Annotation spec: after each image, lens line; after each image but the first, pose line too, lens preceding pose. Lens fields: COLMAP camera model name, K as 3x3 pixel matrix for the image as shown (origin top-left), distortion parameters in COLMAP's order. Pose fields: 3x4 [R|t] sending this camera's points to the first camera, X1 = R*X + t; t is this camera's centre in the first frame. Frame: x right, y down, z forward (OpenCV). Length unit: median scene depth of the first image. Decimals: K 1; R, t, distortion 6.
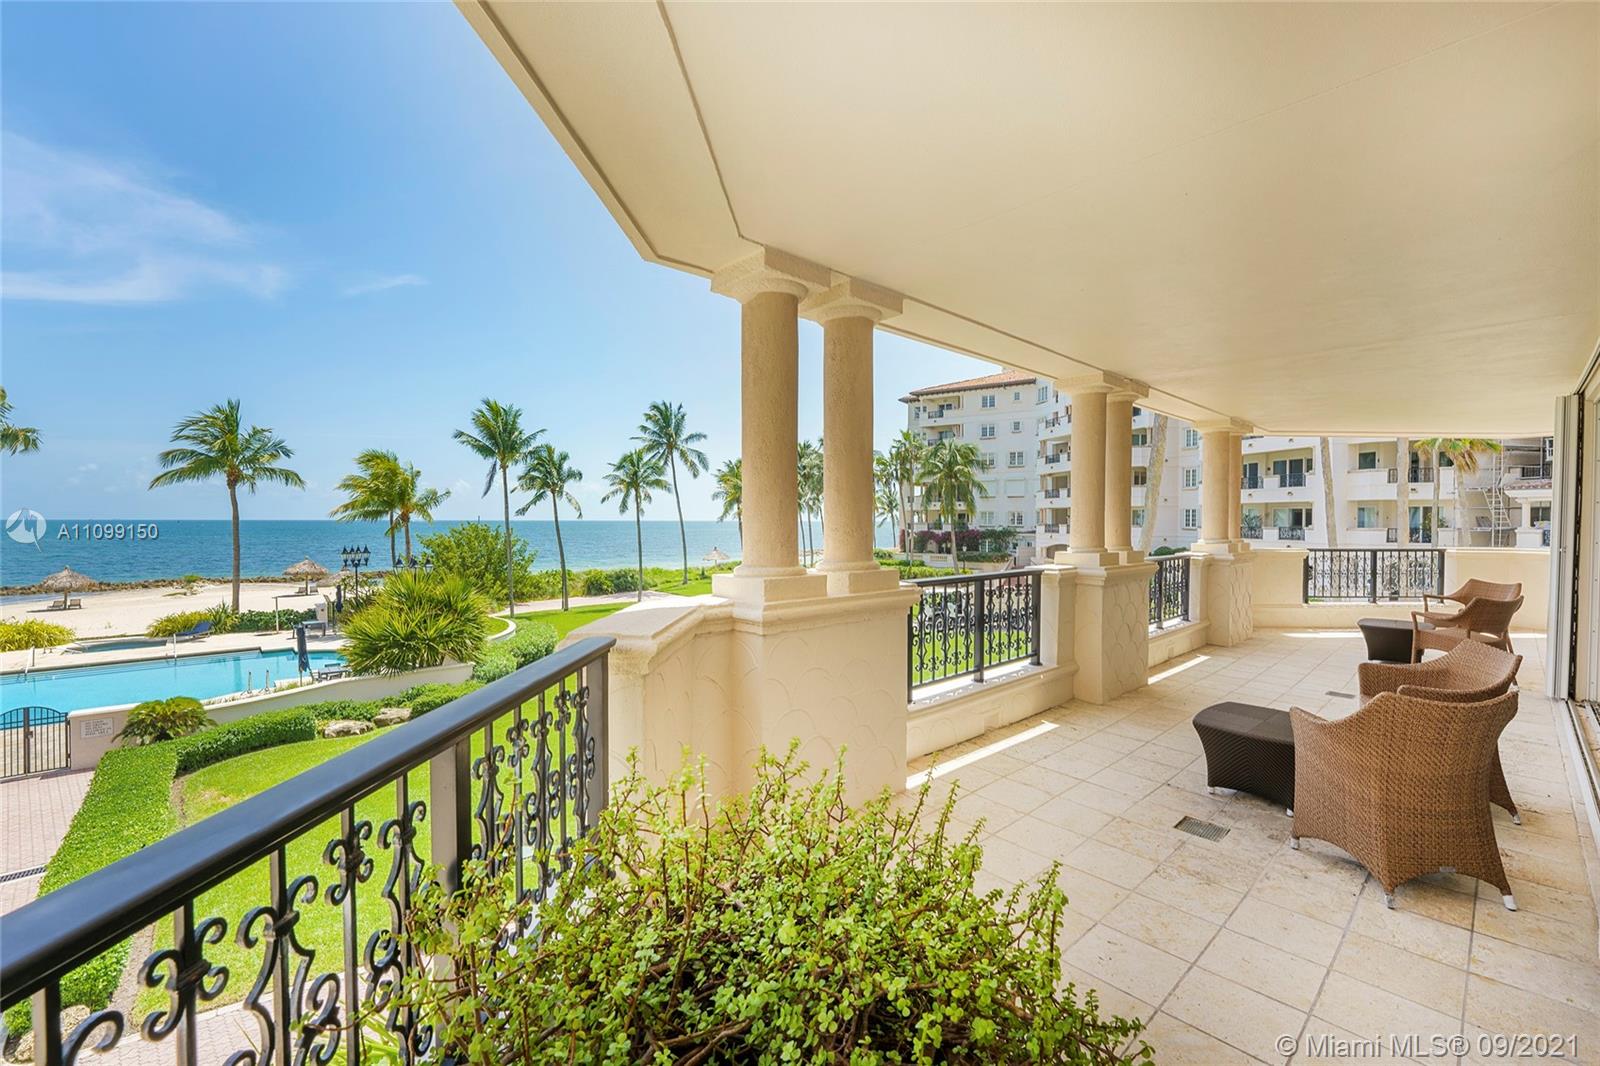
lens RADIAL K [[658.3, 0, 810.8], [0, 658.3, 545.7], [0, 0, 1]] dist [-0.026786, 0.002339]
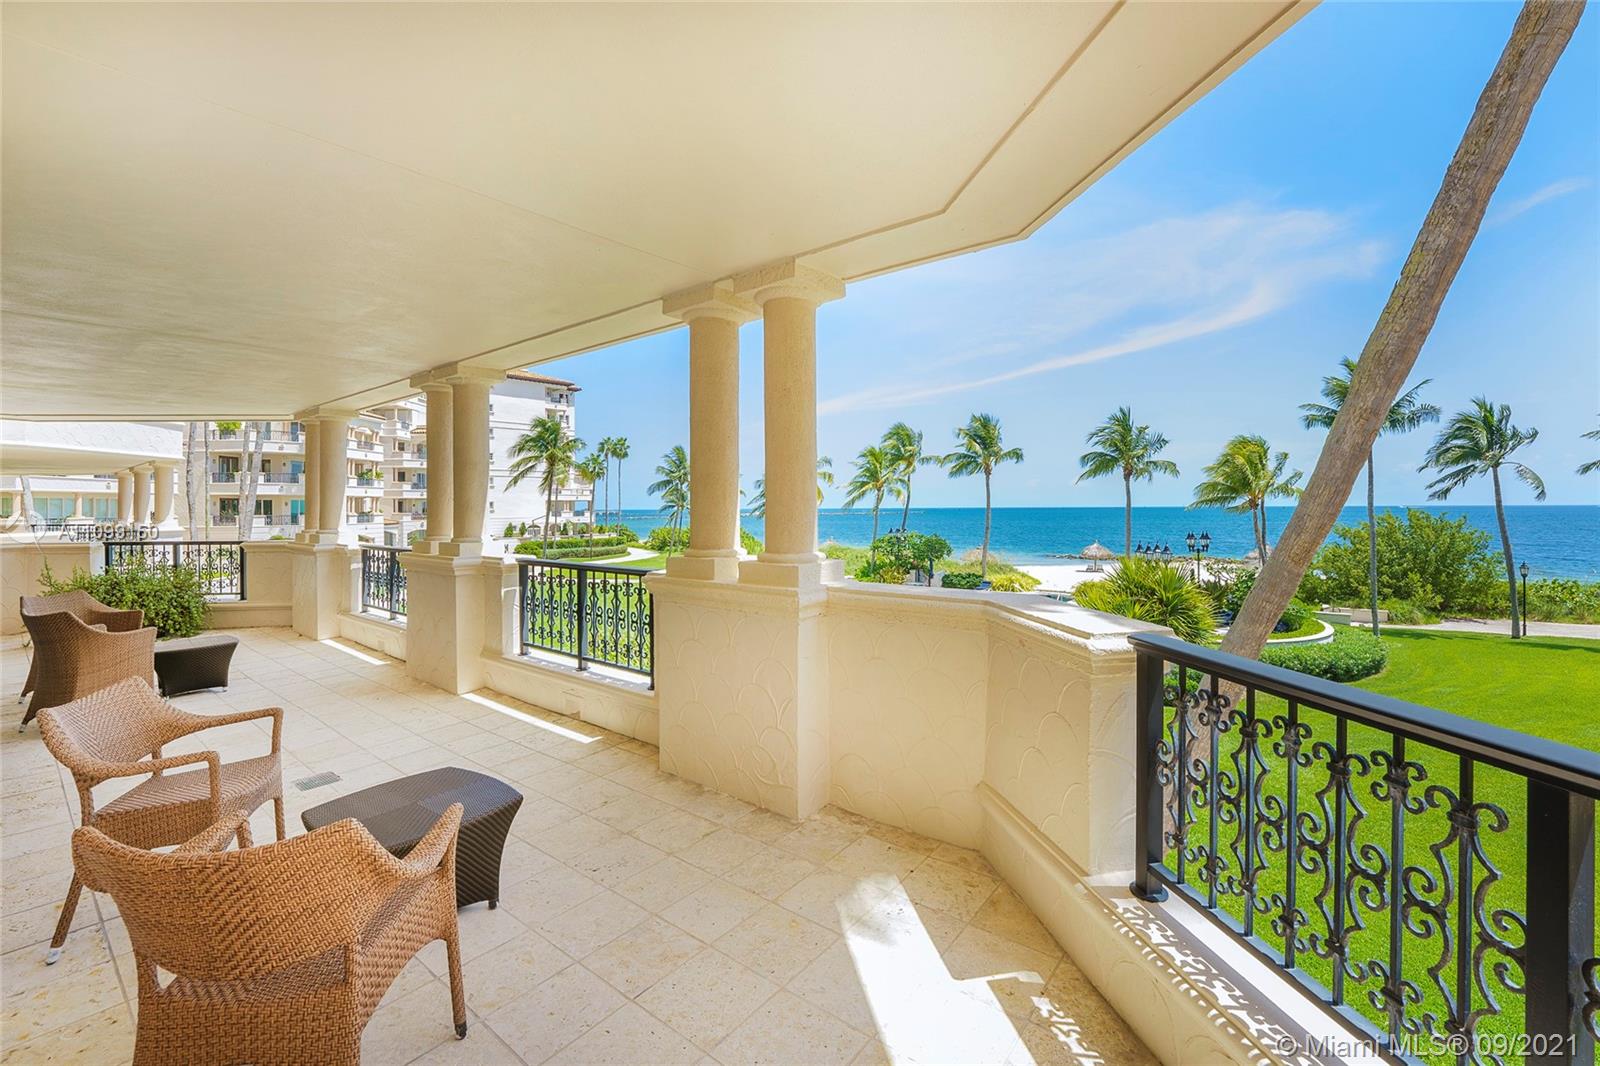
lens RADIAL K [[658.3, 0, 785.1], [0, 658.3, 510.4], [0, 0, 1]] dist [-0.026786, 0.002339]
pose [[0.146270, 0.001208, -0.989244, 0.226202], [-0.032539, 0.999464, -0.003590, -0.008308], [0.988709, 0.032714, 0.146231, 0.197455]]
